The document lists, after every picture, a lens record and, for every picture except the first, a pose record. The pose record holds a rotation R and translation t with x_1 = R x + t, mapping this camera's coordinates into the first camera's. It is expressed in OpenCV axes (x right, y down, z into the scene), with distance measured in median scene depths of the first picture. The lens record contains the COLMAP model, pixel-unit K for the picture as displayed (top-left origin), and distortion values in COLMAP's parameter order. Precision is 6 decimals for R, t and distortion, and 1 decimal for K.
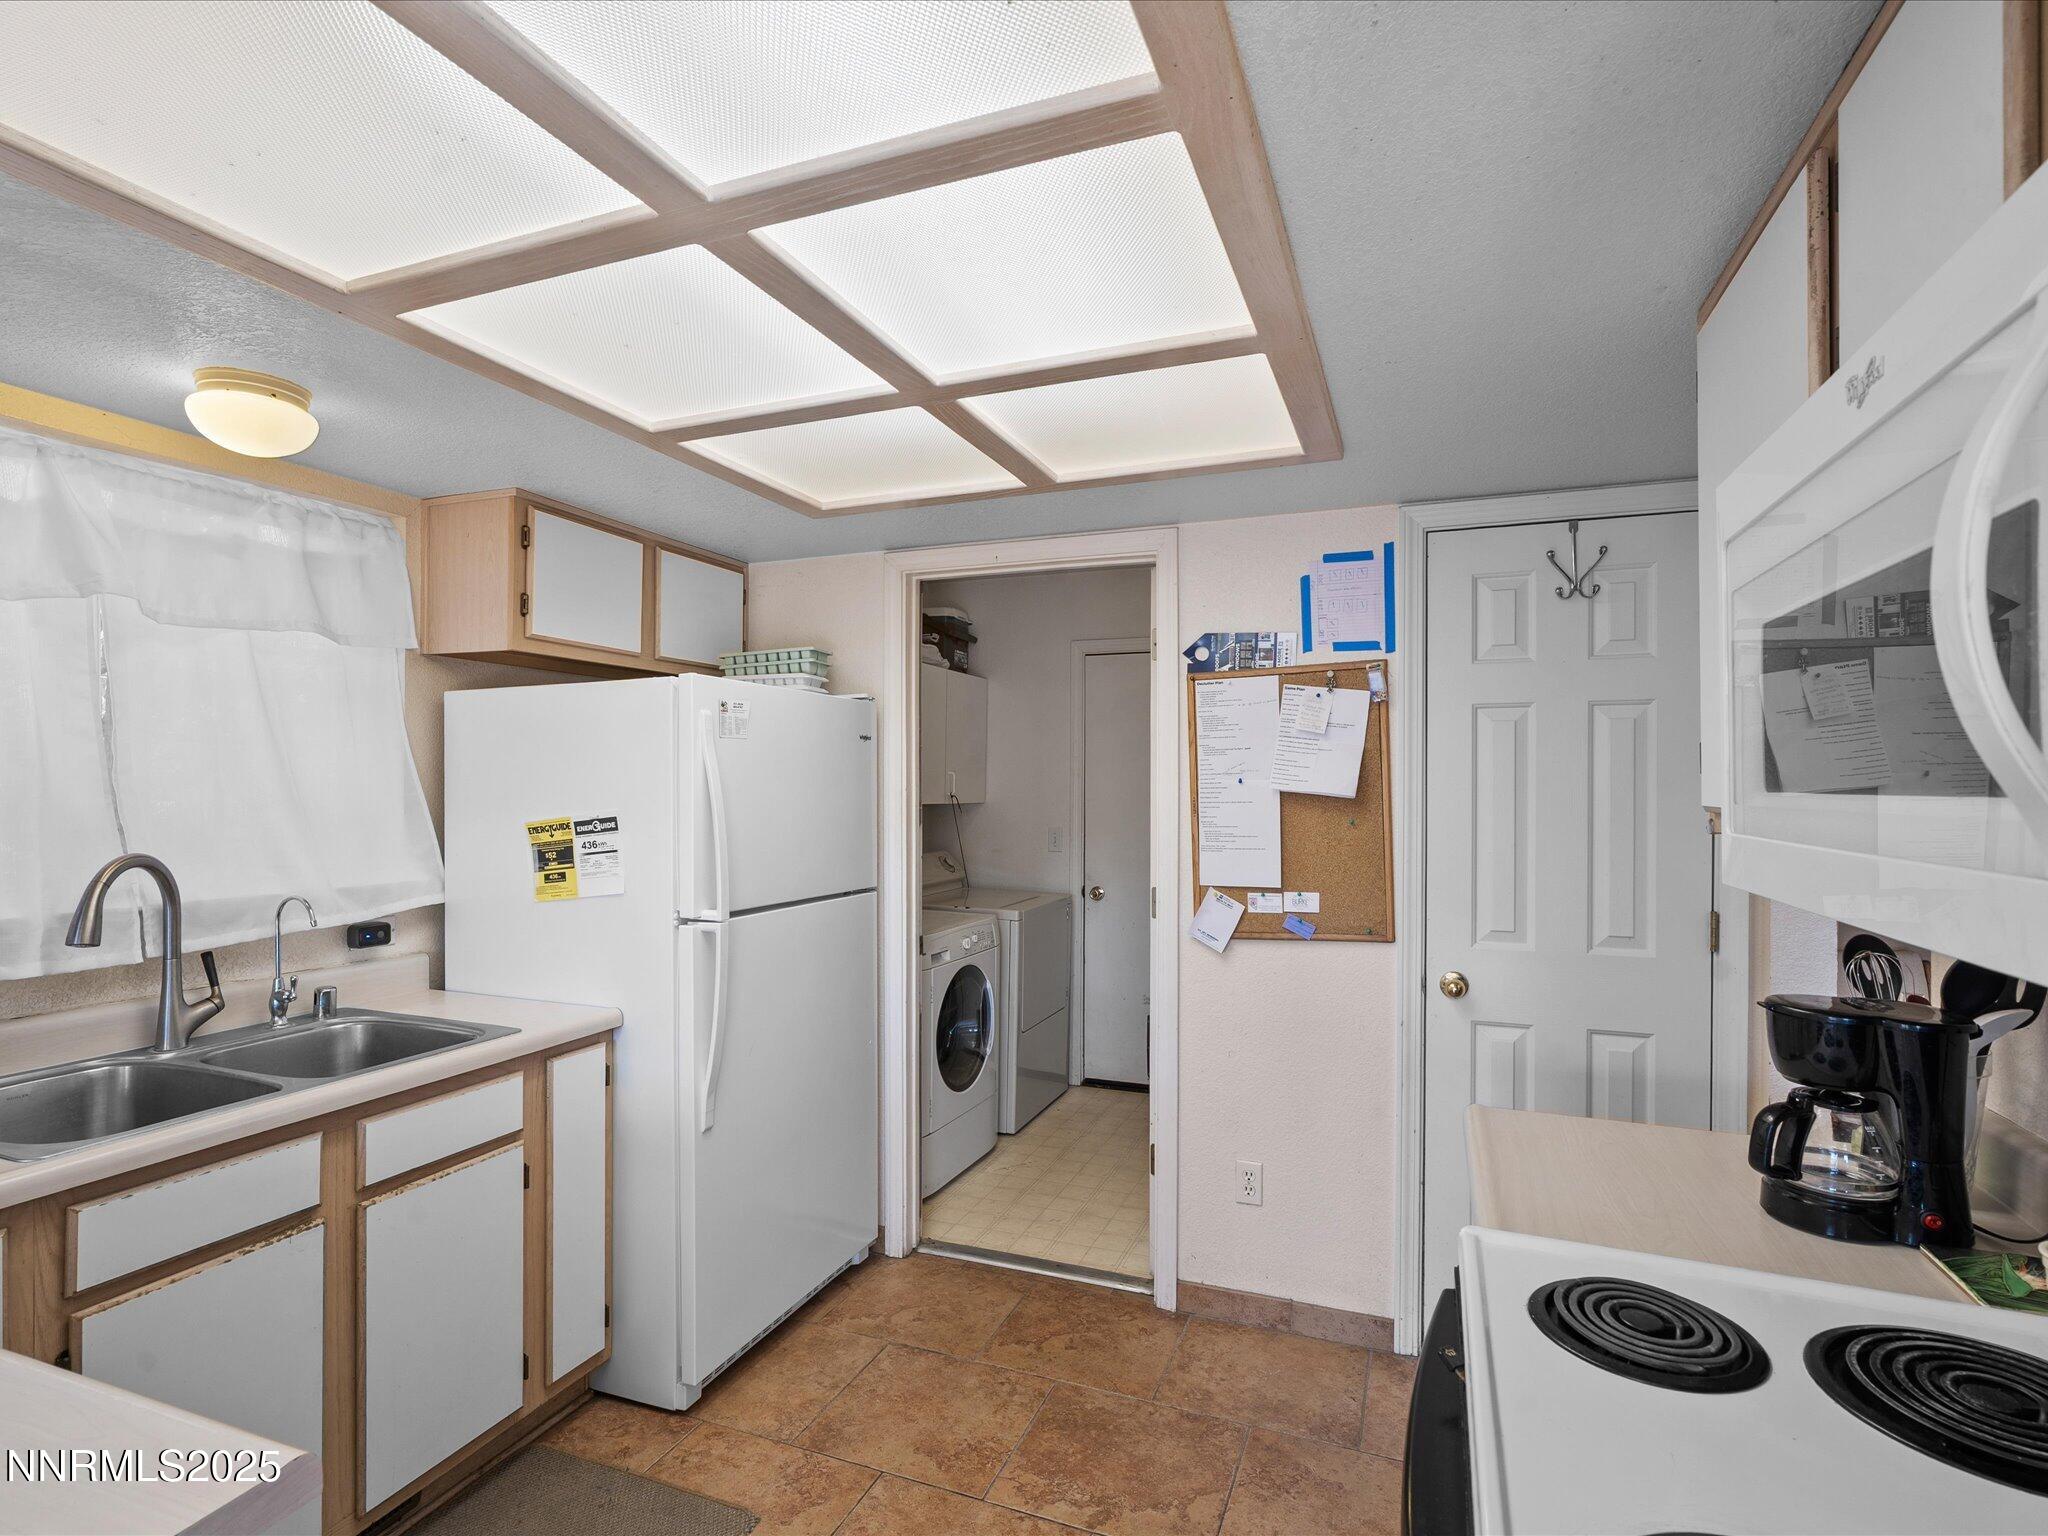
lens RADIAL K [[1042.5, 0, 1023.5], [0, 1042.5, 770.5], [0, 0, 1]] dist [0.002961, 0.001164]
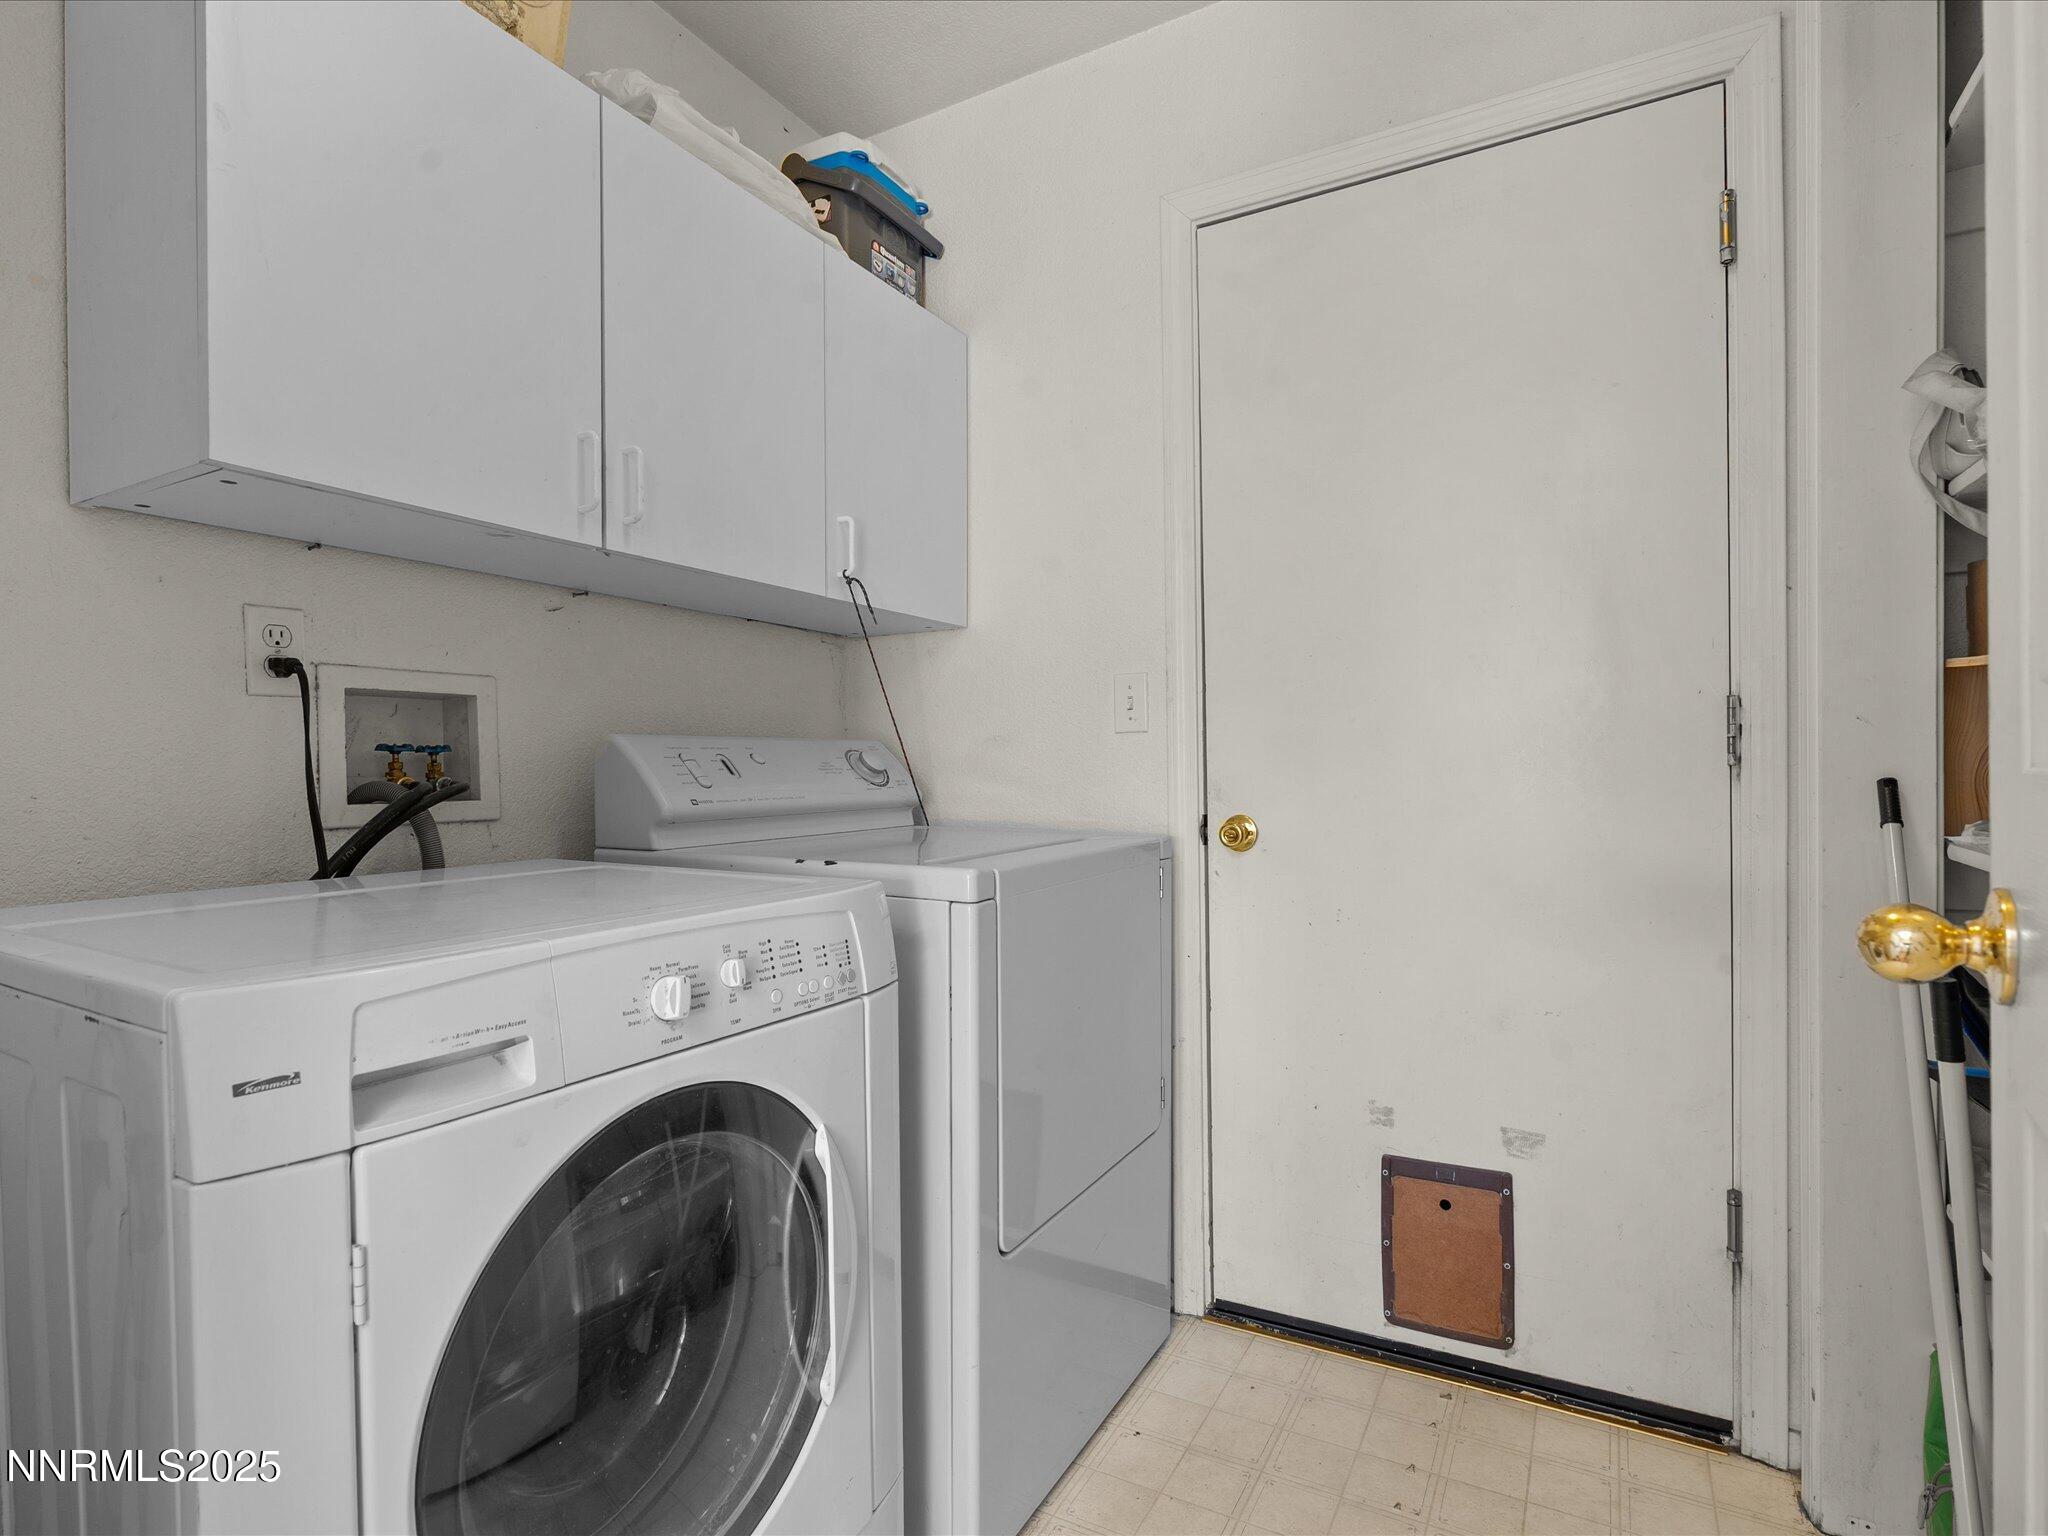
lens RADIAL K [[1042.5, 0, 1012.4], [0, 1042.5, 772.8], [0, 0, 1]] dist [0.002961, 0.001164]
pose [[0.989016, -0.016852, -0.146846, 0.044361], [0.019413, 0.999683, 0.016027, 0.087267], [0.146529, -0.018702, 0.989030, 0.603073]]
